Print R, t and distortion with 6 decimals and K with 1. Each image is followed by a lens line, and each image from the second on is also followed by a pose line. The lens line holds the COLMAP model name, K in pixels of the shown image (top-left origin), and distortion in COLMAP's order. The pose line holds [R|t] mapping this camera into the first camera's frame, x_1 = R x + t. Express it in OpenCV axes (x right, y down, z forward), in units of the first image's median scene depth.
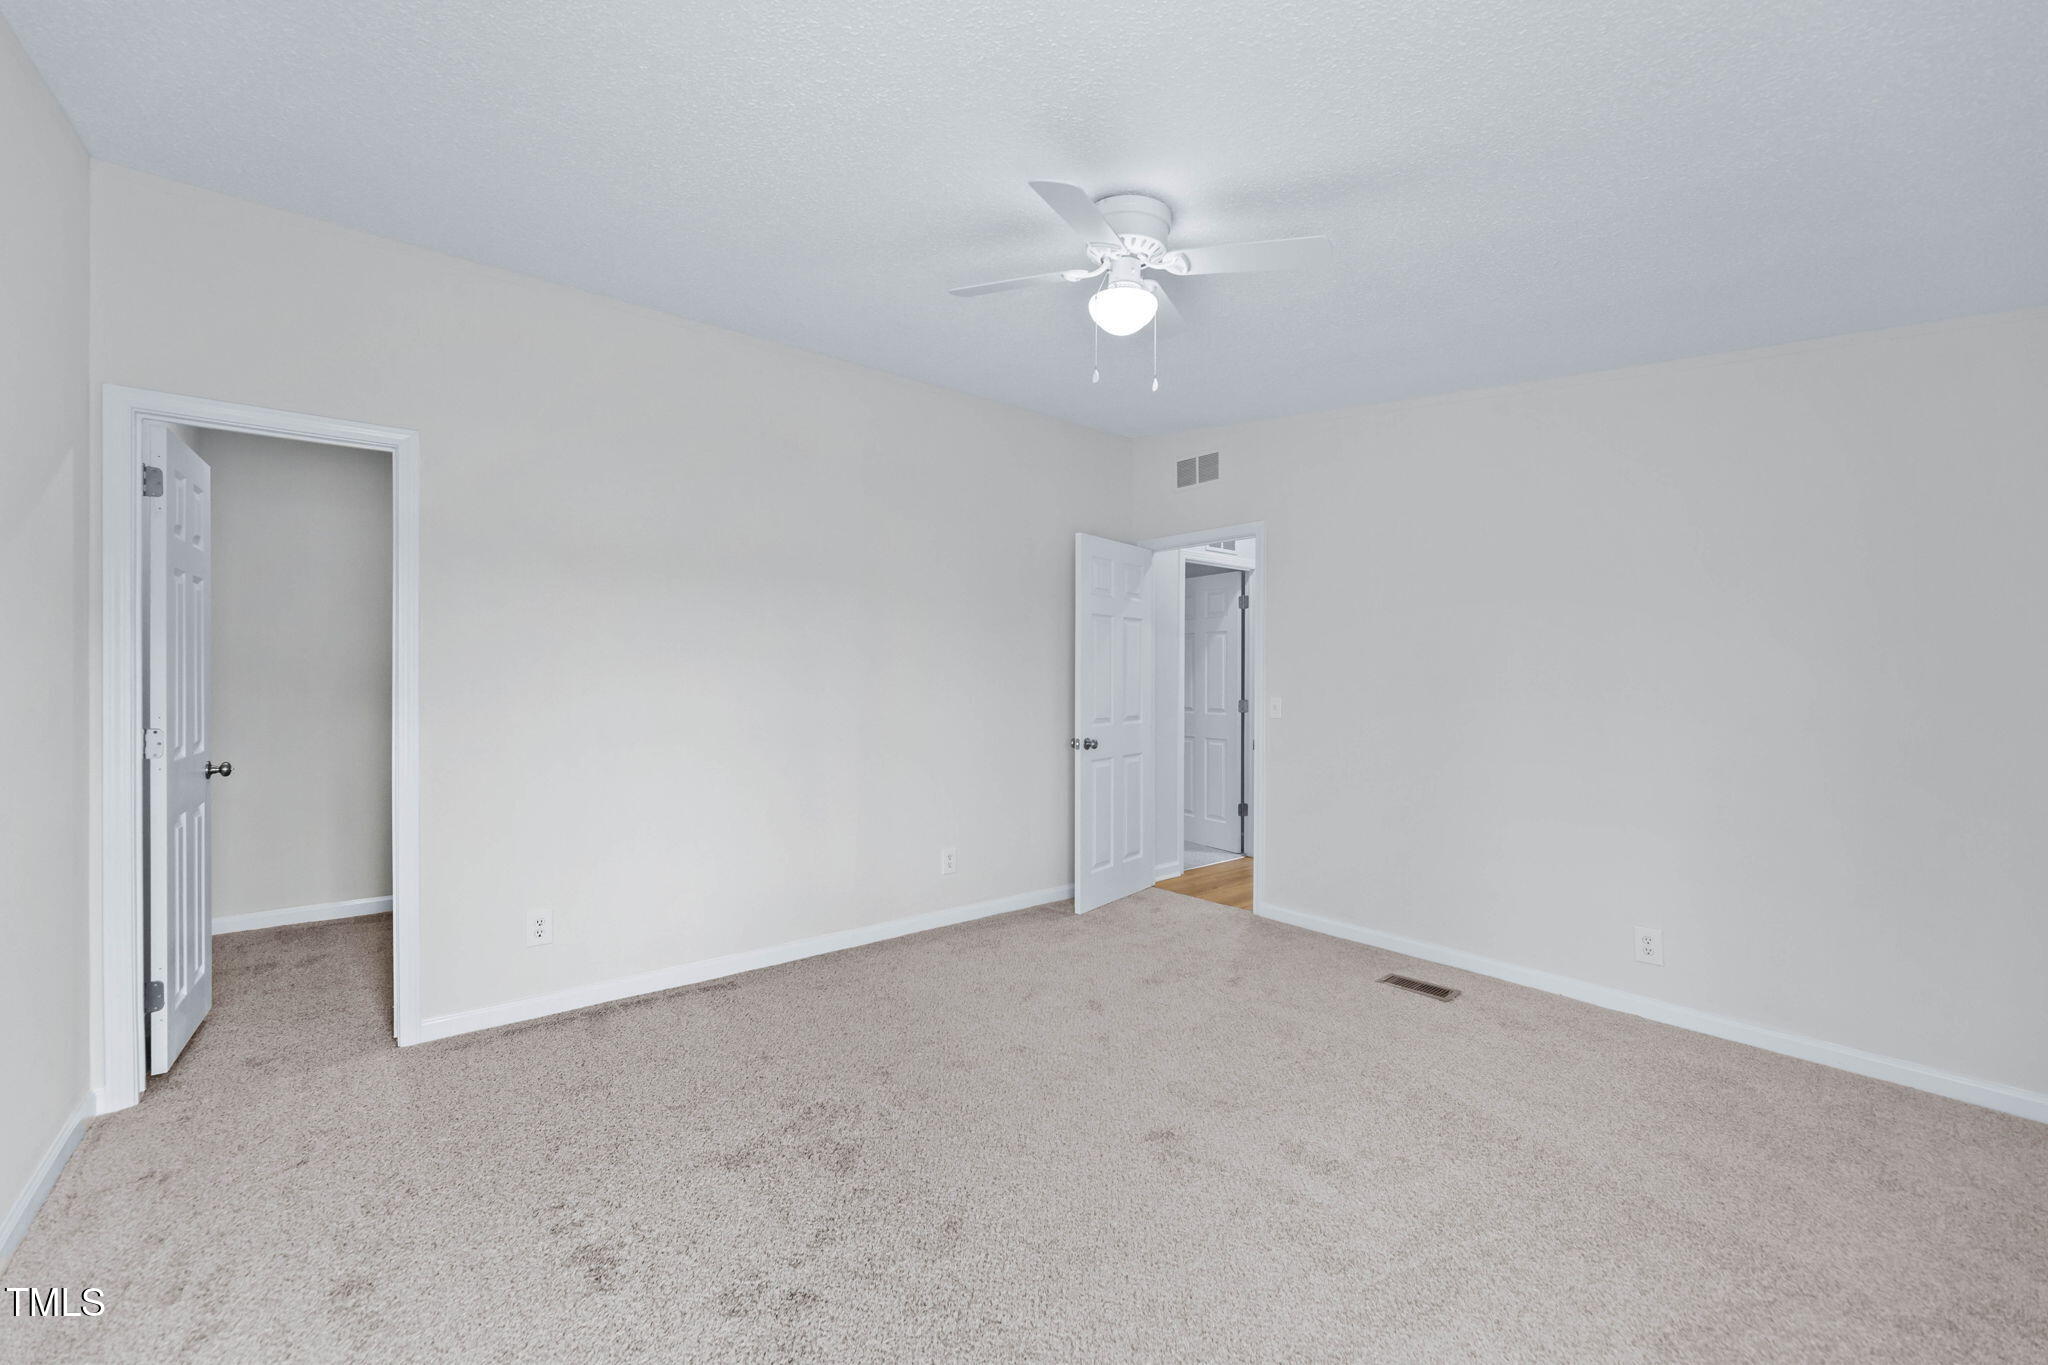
lens RADIAL K [[818.1, 0, 1009.1], [0, 818.1, 677.6], [0, 0, 1]] dist [-0.000406, -0.000079]
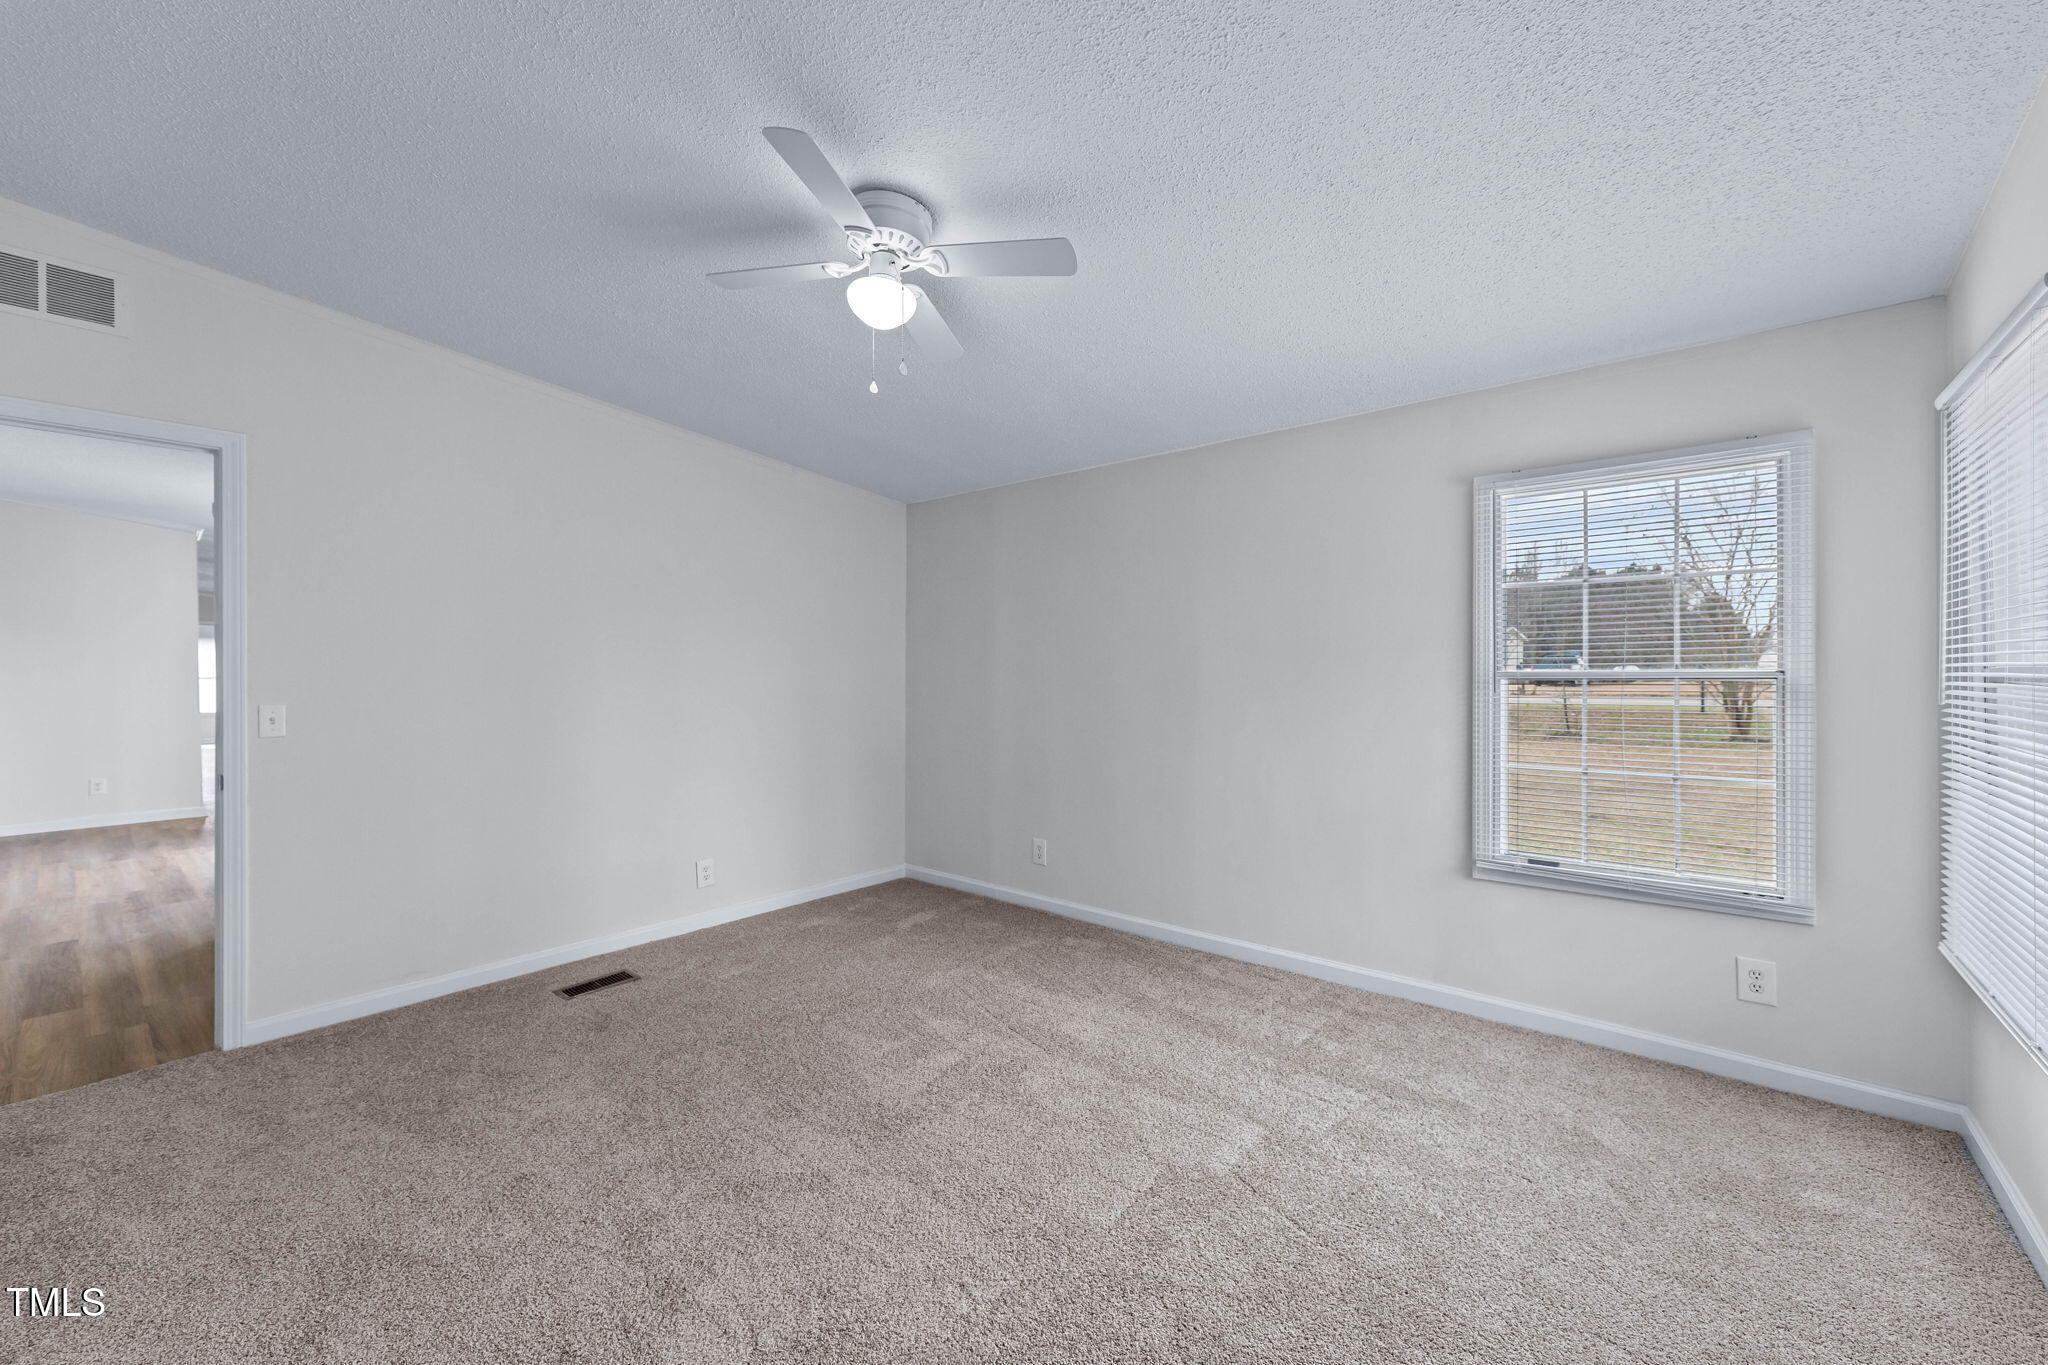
lens RADIAL K [[818.1, 0, 1009.1], [0, 818.1, 677.6], [0, 0, 1]] dist [-0.000406, -0.000079]
pose [[-0.187304, -0.005094, 0.982289, -0.559101], [0.002966, 0.999979, 0.005751, -0.001463], [-0.982297, 0.003990, -0.187285, 0.672923]]
